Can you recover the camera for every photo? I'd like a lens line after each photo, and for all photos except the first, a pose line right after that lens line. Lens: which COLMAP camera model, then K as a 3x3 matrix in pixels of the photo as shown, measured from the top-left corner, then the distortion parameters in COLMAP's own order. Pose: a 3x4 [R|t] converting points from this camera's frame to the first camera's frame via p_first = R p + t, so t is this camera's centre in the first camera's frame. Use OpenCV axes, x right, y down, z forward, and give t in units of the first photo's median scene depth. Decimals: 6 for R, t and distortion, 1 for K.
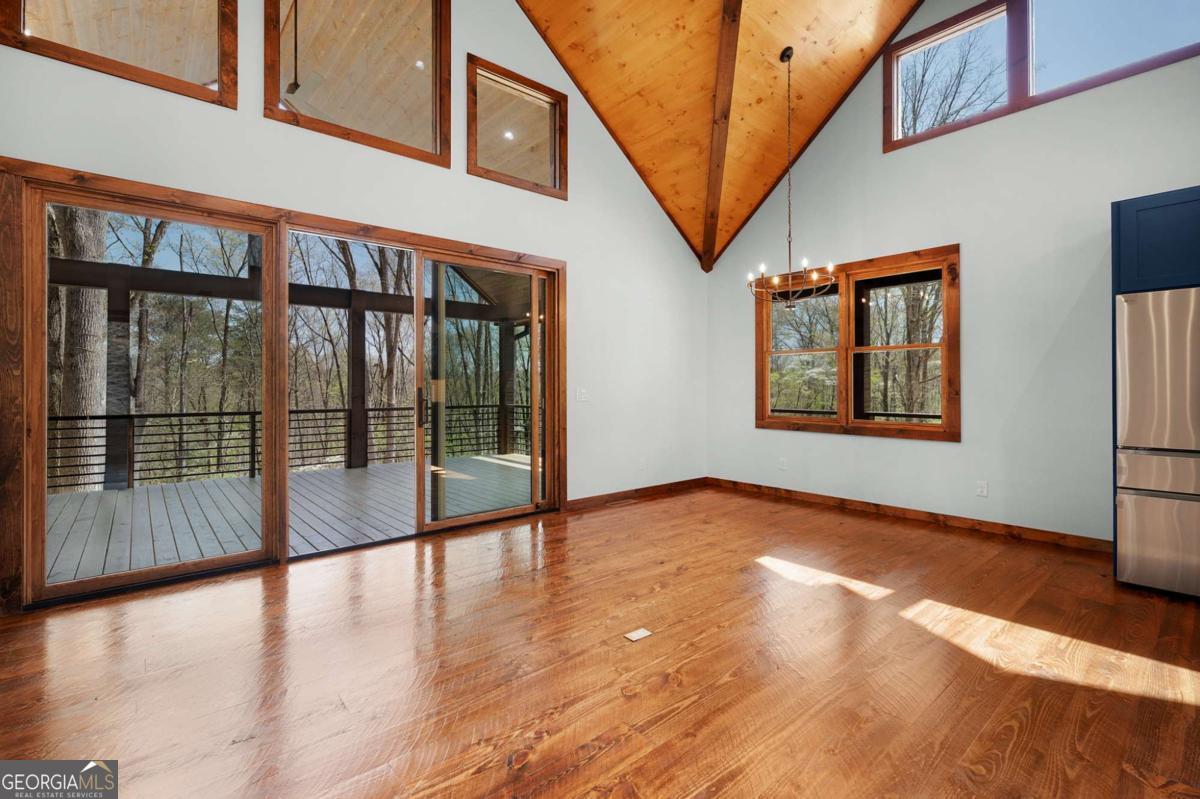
lens RADIAL K [[536.4, 0, 597.5], [0, 536.4, 383.8], [0, 0, 1]] dist [-0.000548, 0.000063]
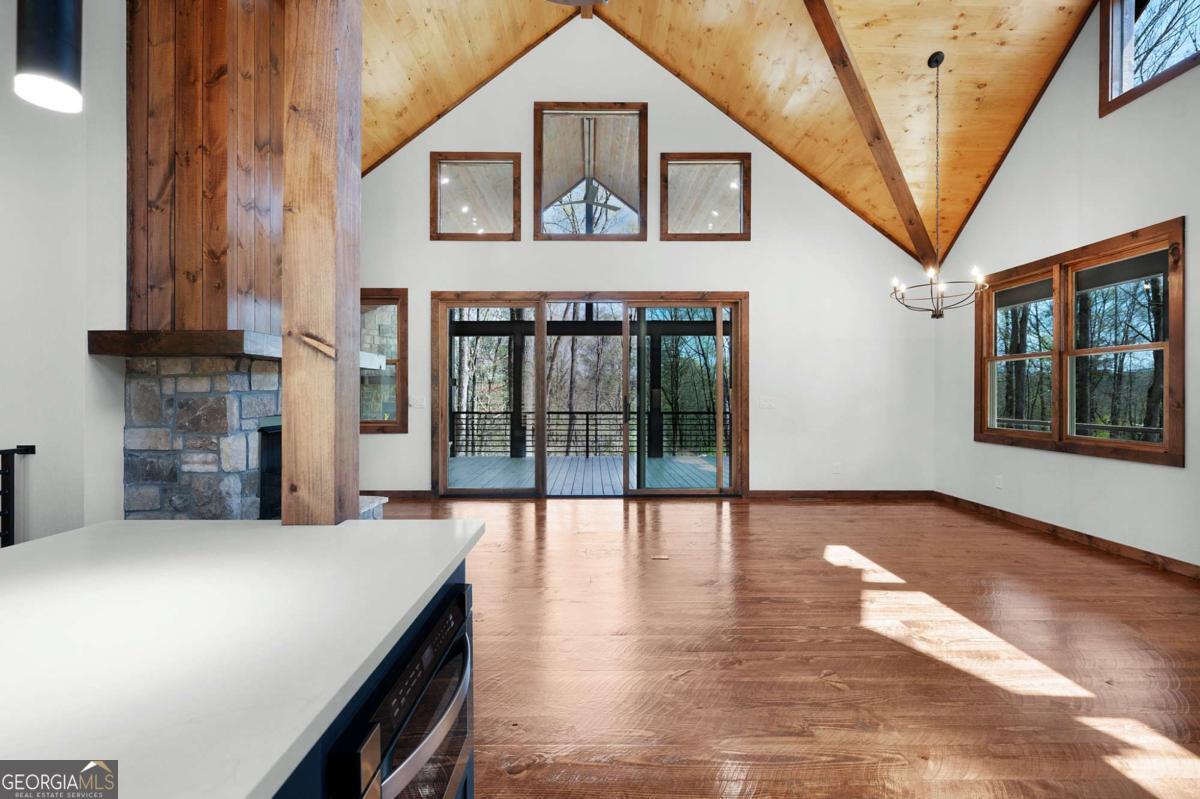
lens RADIAL K [[538.1, 0, 596.9], [0, 538.1, 395.2], [0, 0, 1]] dist [-0.001194, 0.000181]
pose [[0.763361, 0.002714, -0.645967, 0.499625], [0.001063, 0.999985, 0.005458, -0.002414], [0.645972, -0.004853, 0.763346, -0.155708]]
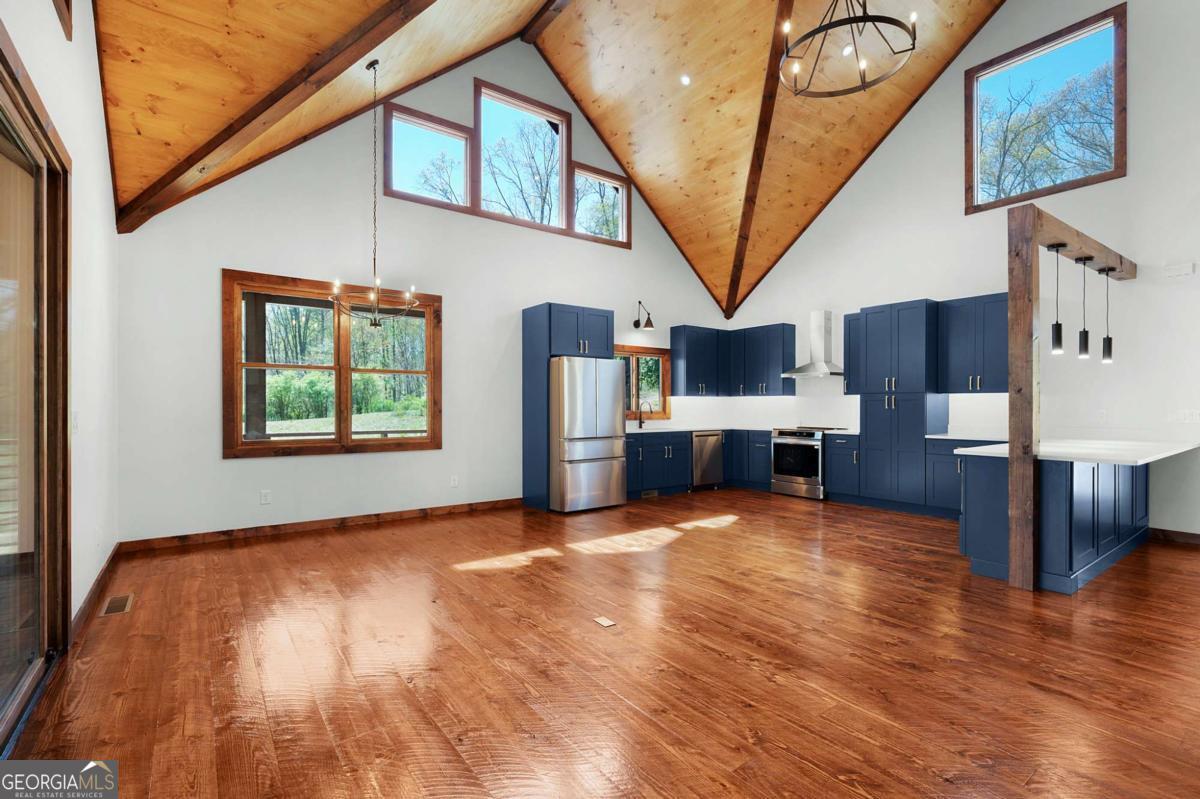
lens RADIAL K [[547.7, 0, 601.0], [0, 547.7, 404.7], [0, 0, 1]] dist [0.000400, -0.000071]
pose [[0.065714, 0.002981, 0.997834, -0.588900], [-0.005500, 0.999981, -0.002625, 0.002843], [-0.997823, -0.005316, 0.065729, 0.499306]]
